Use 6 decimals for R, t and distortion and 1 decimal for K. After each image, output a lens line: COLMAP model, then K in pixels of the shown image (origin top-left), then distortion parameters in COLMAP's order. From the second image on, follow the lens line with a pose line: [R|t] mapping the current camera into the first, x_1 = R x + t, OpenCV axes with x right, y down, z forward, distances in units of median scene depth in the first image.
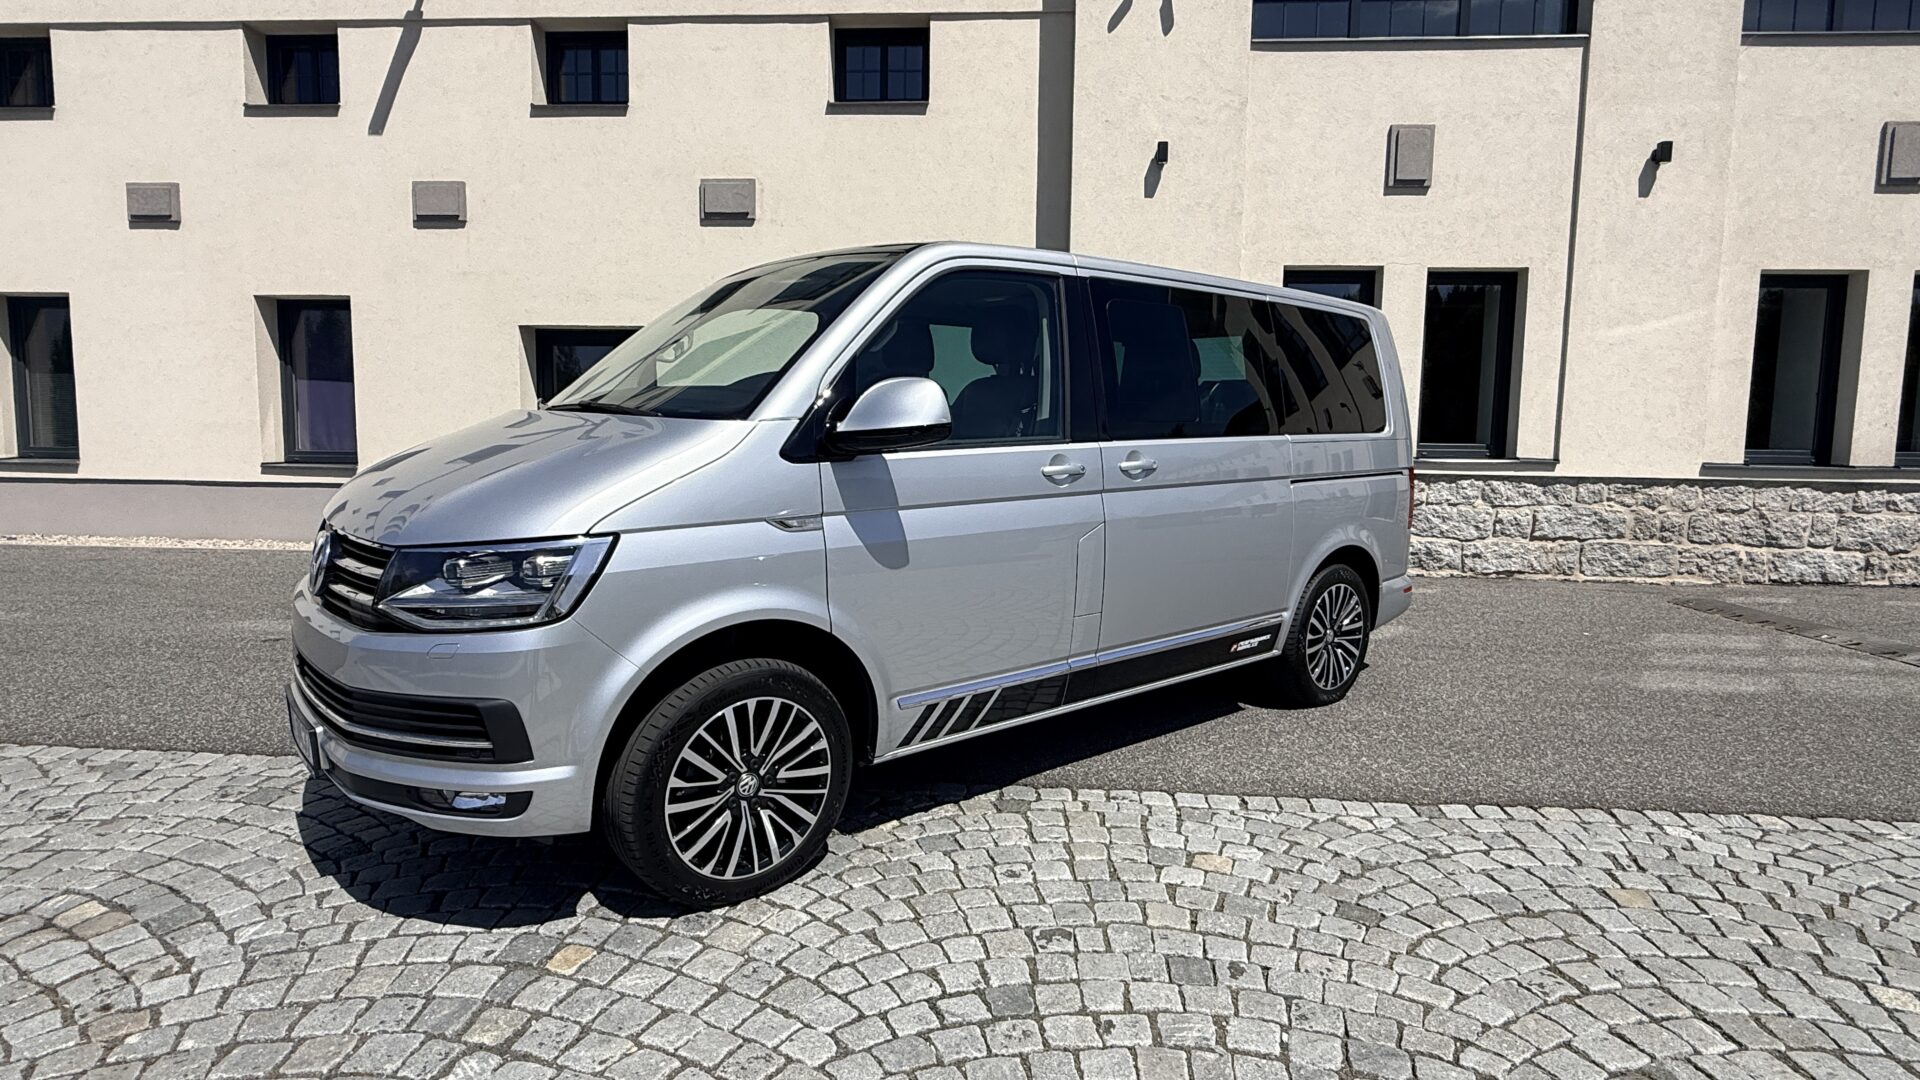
lens RADIAL K [[982.7, 0, 963.2], [0, 982.7, 544.7], [0, 0, 1]] dist [-0.001060, -0.000006]
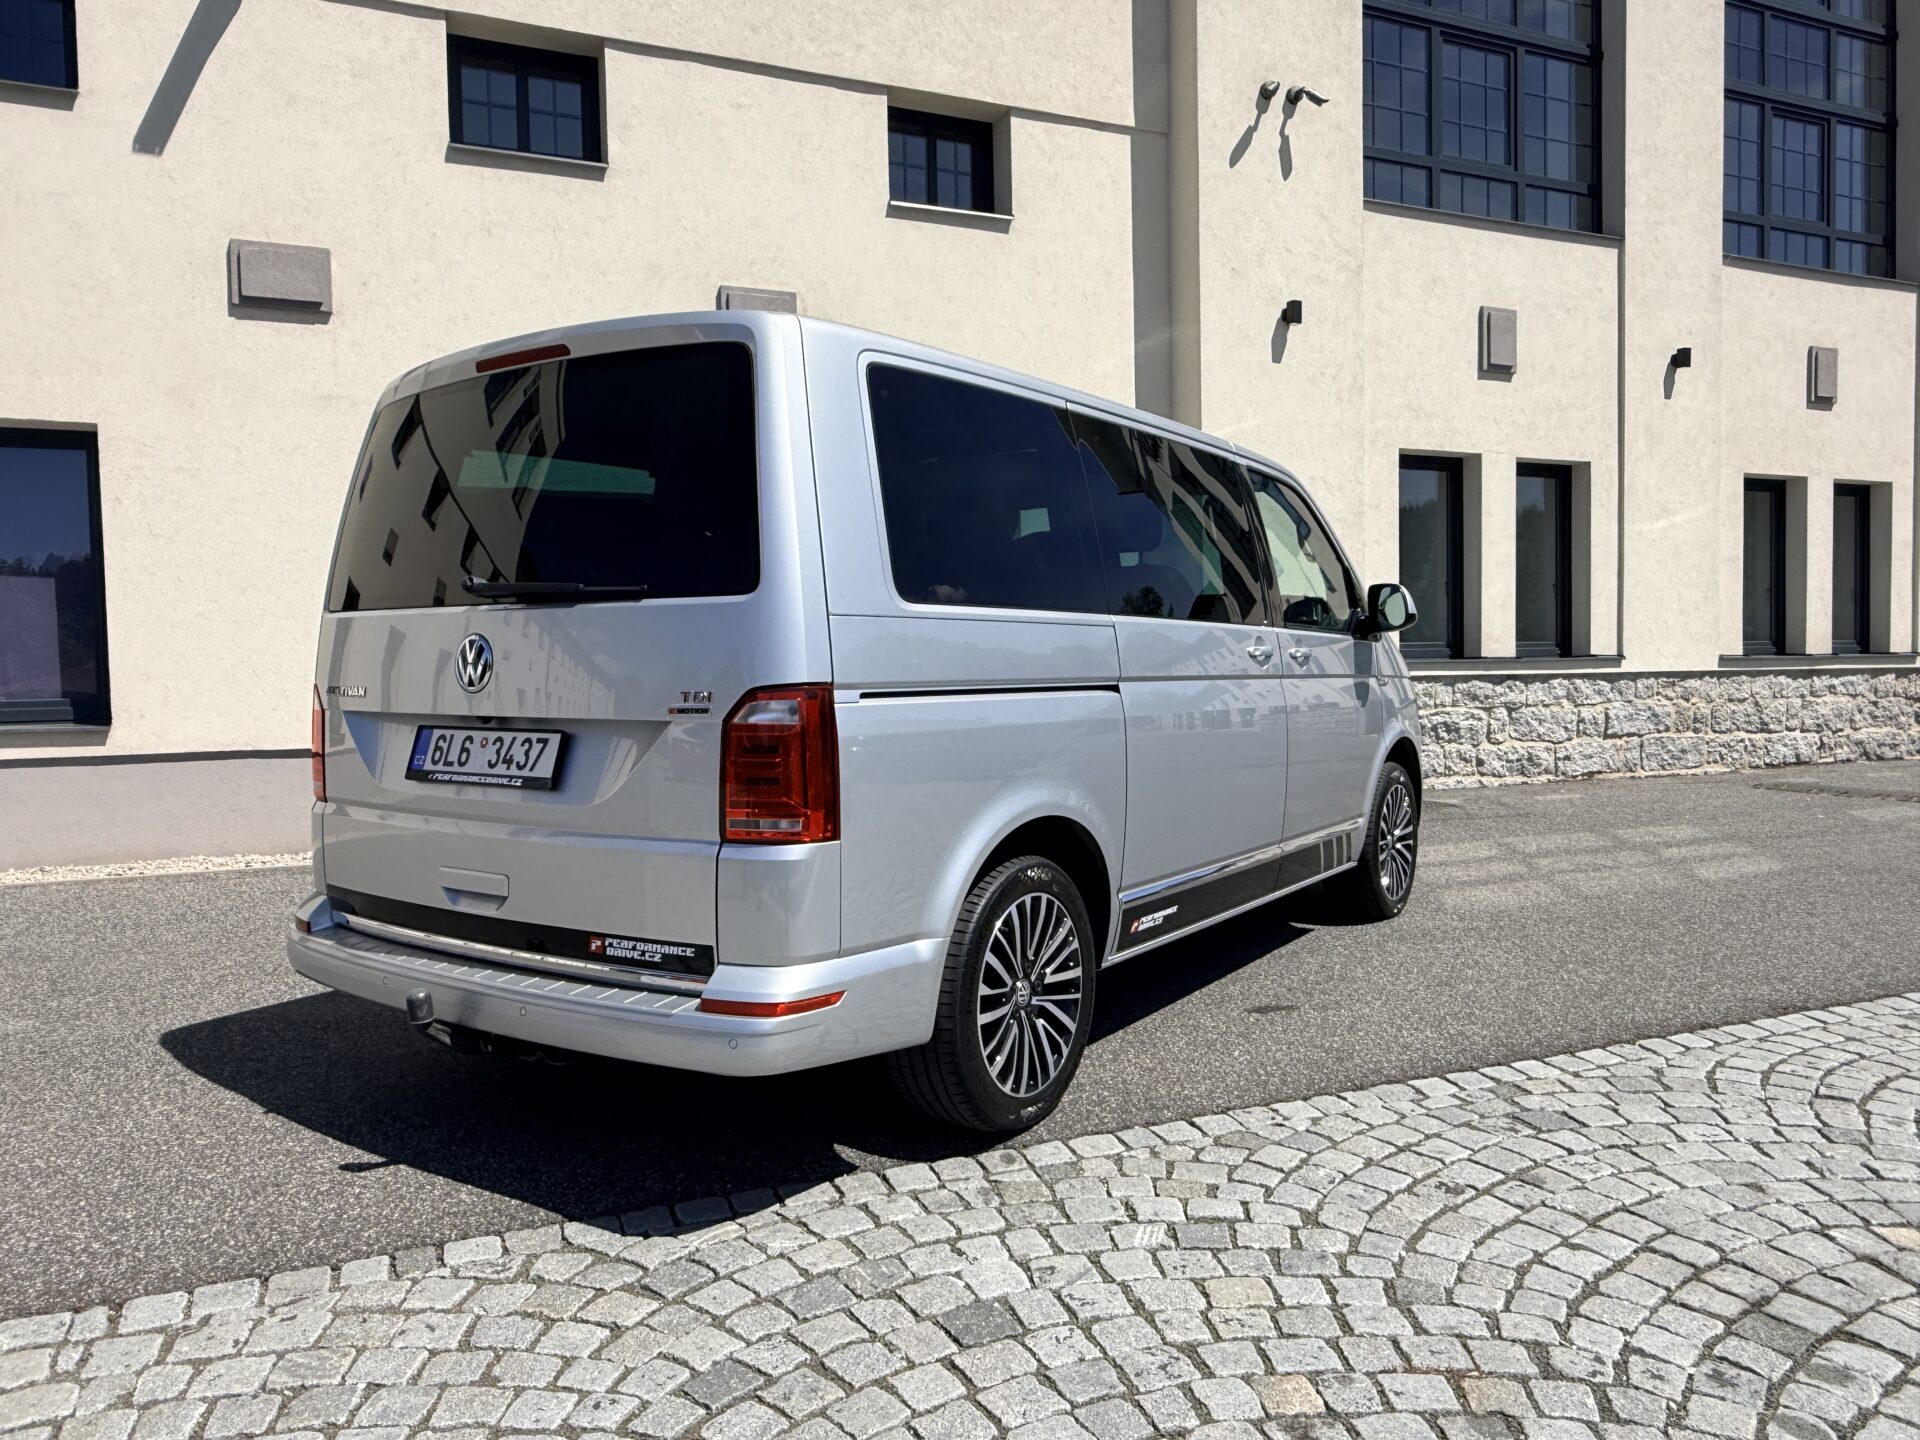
lens RADIAL K [[1402.9, 0, 971.0], [0, 1402.9, 708.3], [0, 0, 1]] dist [-0.007025, 0.000286]
pose [[0.879519, -0.044974, 0.473734, -0.642985], [0.072127, 0.996621, -0.039296, -0.025892], [-0.470366, 0.068730, 0.879791, 0.076203]]
